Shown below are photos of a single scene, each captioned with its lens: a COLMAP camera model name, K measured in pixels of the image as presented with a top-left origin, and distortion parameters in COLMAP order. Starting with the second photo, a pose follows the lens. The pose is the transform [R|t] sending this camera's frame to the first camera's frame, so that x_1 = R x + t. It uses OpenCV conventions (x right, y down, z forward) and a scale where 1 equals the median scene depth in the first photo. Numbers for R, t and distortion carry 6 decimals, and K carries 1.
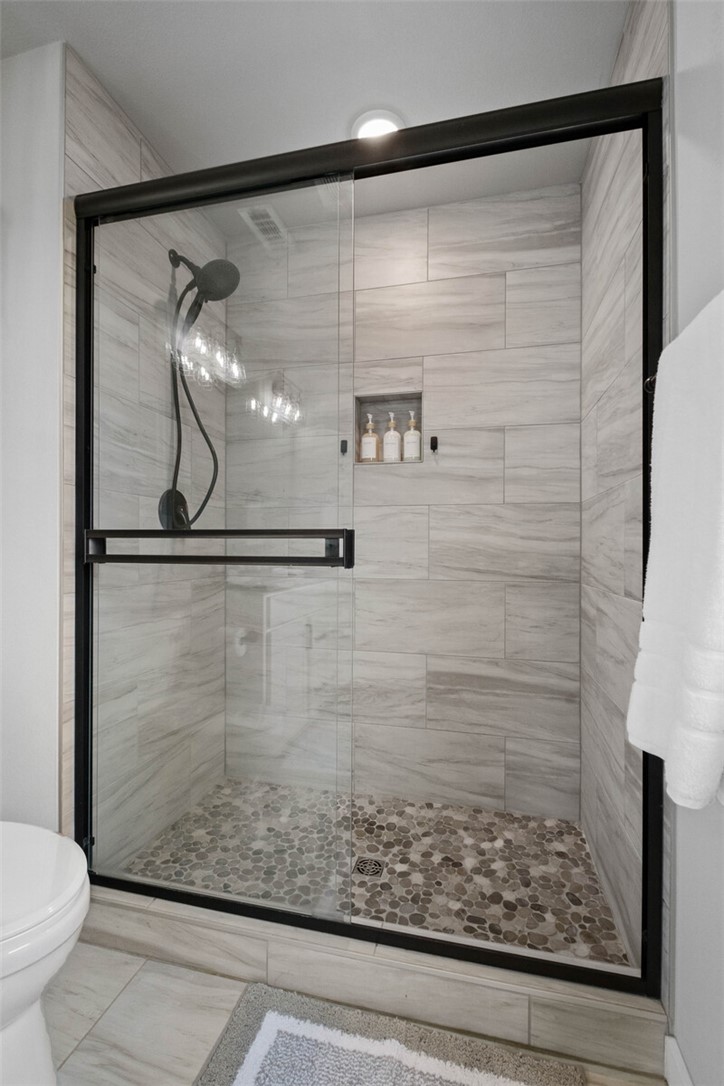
lens RADIAL K [[480.7, 0, 335.9], [0, 480.7, 547.3], [0, 0, 1]] dist [0.014104, -0.007529]
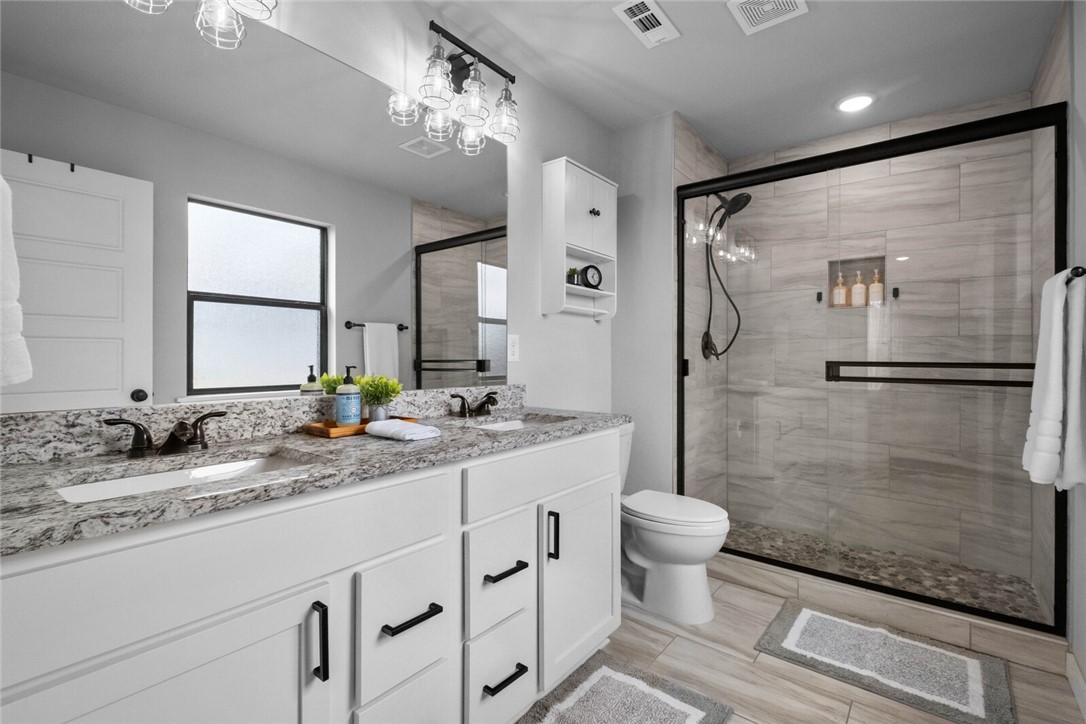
lens RADIAL K [[480.7, 0, 545.1], [0, 480.7, 353.8], [0, 0, 1]] dist [0.014104, -0.007529]
pose [[0.925160, -0.000274, -0.379578, -0.206987], [-0.000548, 0.999998, -0.002057, -0.037194], [0.379578, 0.002111, 0.925157, -0.686308]]
